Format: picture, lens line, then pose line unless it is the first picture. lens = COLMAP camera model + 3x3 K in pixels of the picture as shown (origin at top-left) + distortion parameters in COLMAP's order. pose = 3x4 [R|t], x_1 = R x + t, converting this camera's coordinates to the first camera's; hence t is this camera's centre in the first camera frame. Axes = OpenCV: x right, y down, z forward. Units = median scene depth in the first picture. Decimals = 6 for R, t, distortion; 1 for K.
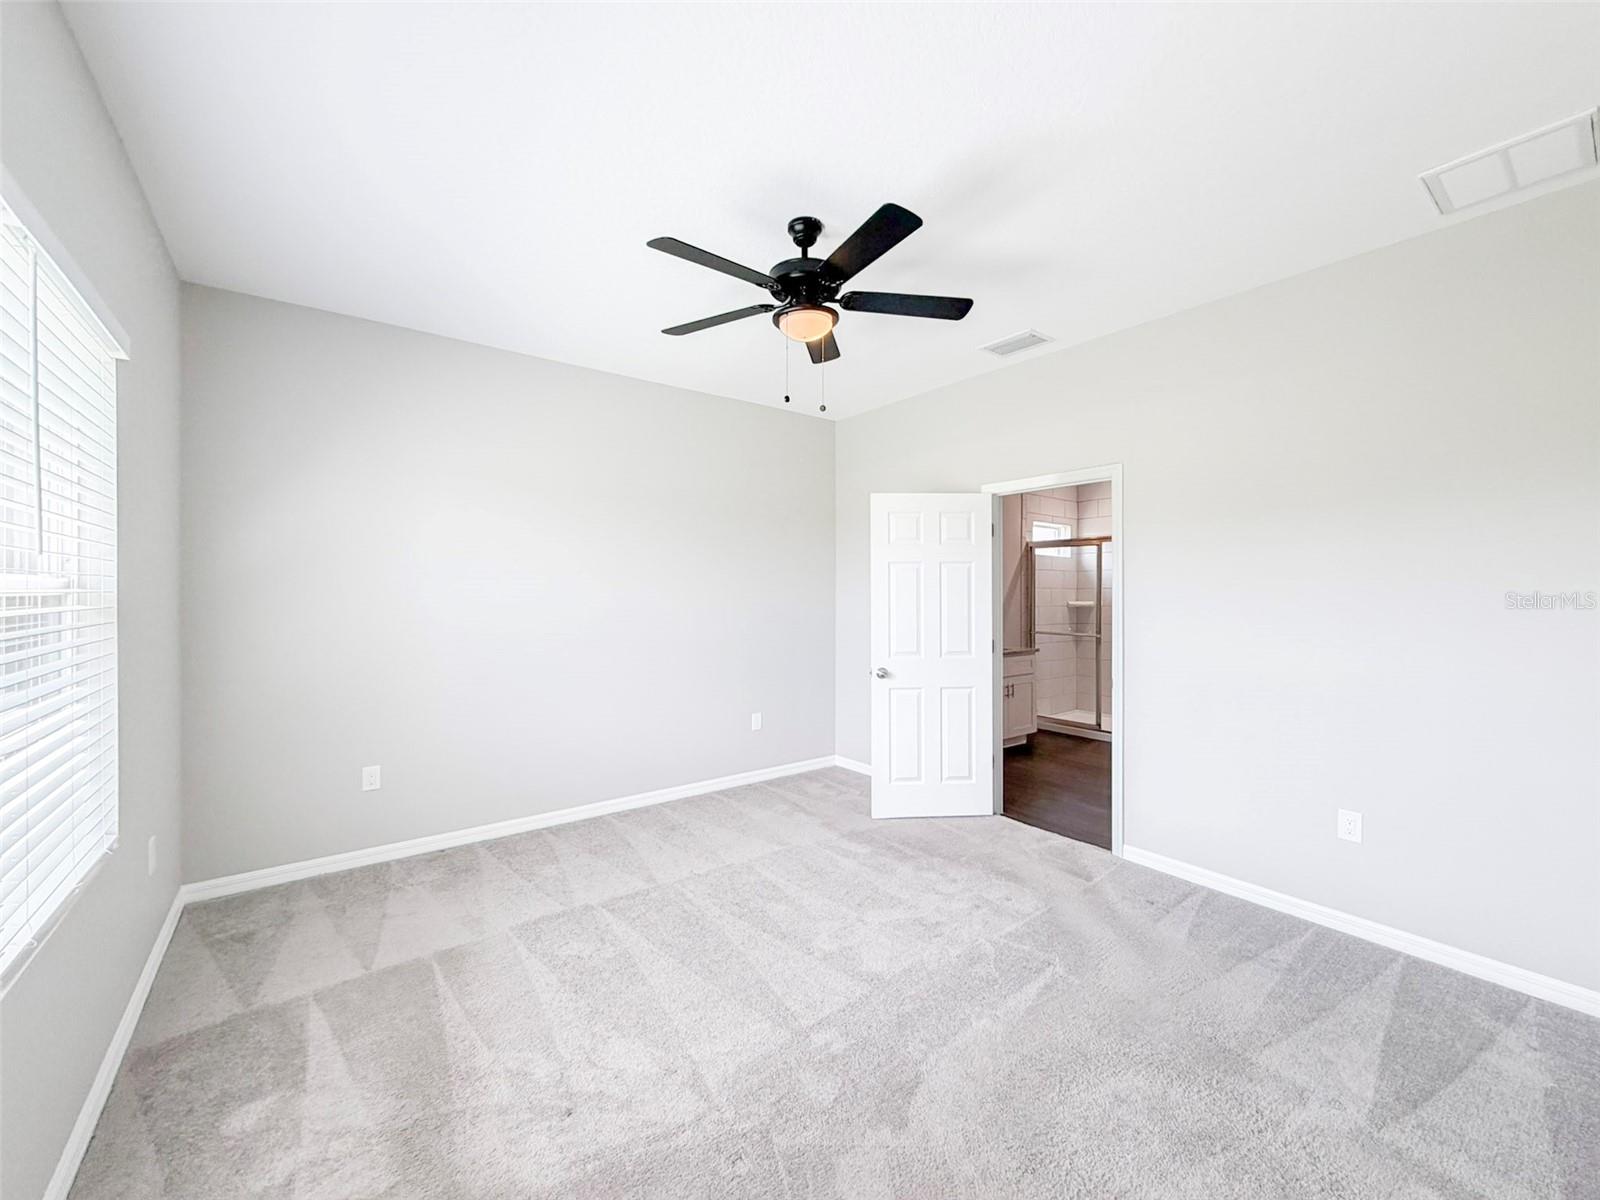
lens RADIAL K [[644.5, 0, 789.2], [0, 644.5, 596.6], [0, 0, 1]] dist [0.000461, 0.000271]
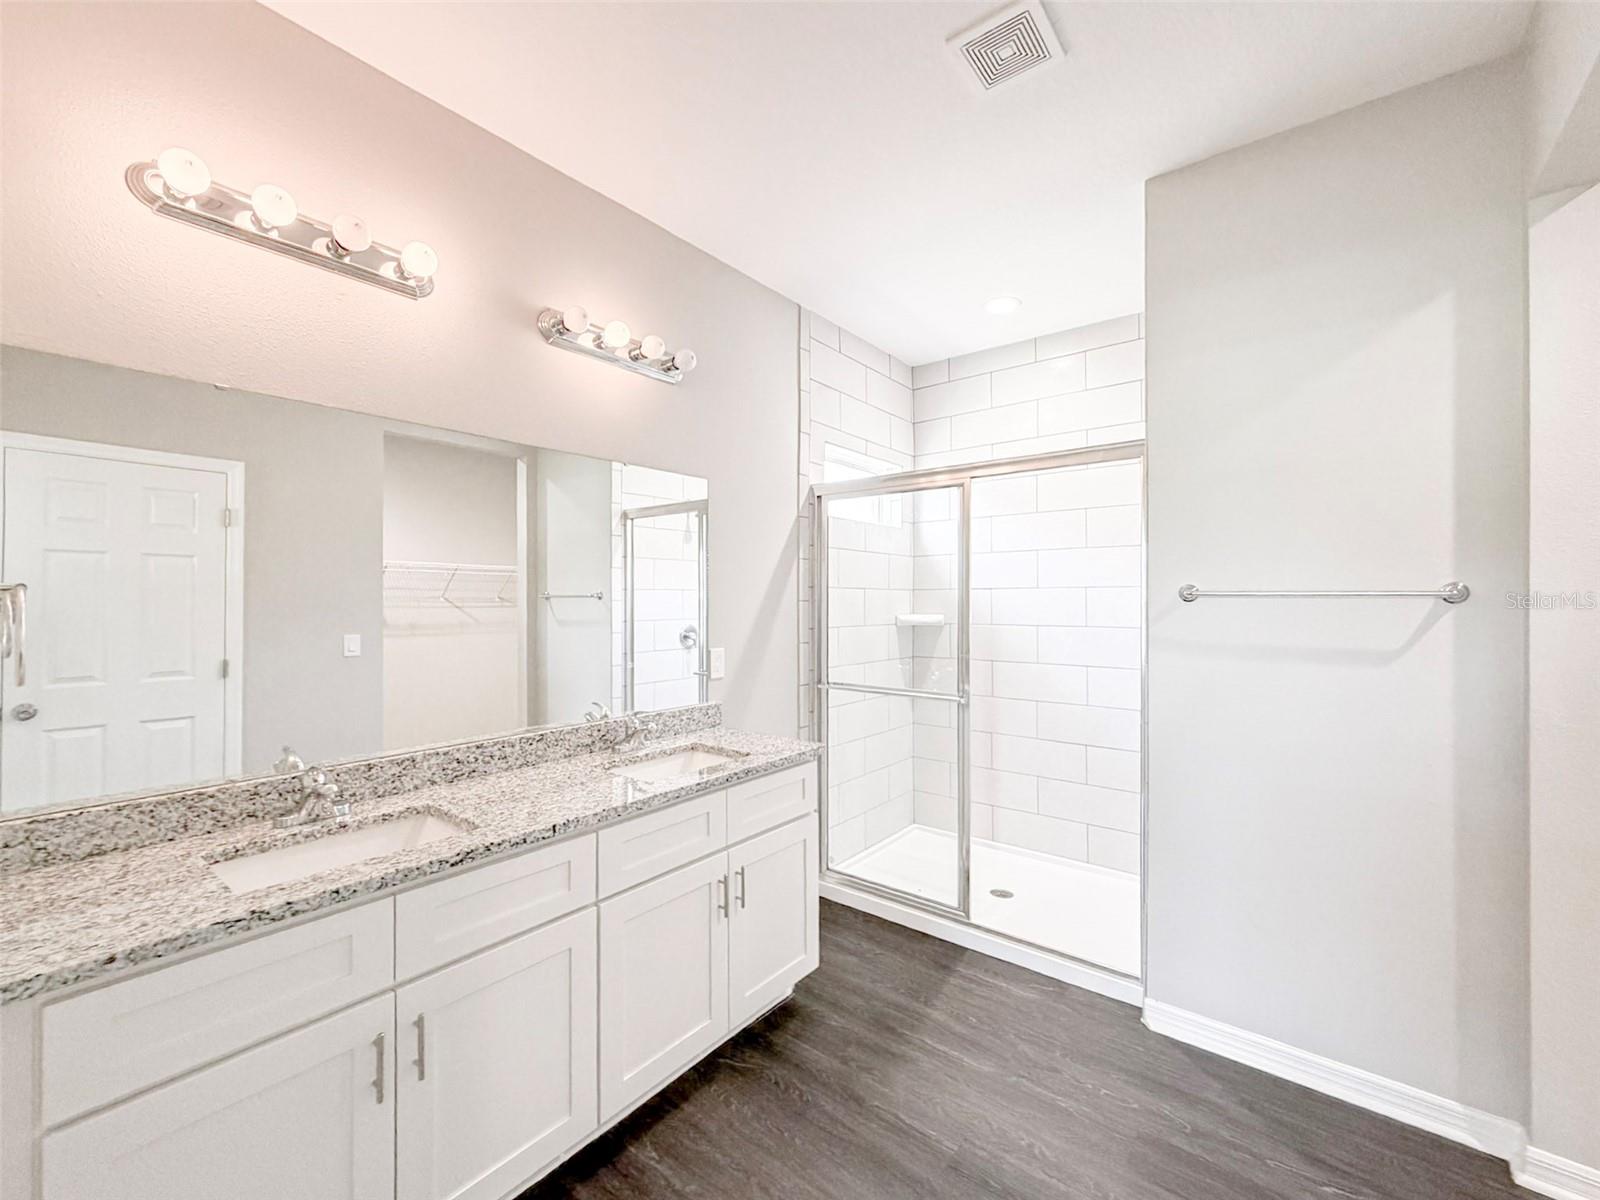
lens RADIAL K [[644.5, 0, 807.5], [0, 644.5, 596.0], [0, 0, 1]] dist [0.000461, 0.000271]
pose [[0.966897, -0.006548, 0.255082, 0.251442], [0.007540, 0.999967, -0.002911, -0.005774], [-0.255055, 0.004738, 0.966915, 0.564637]]
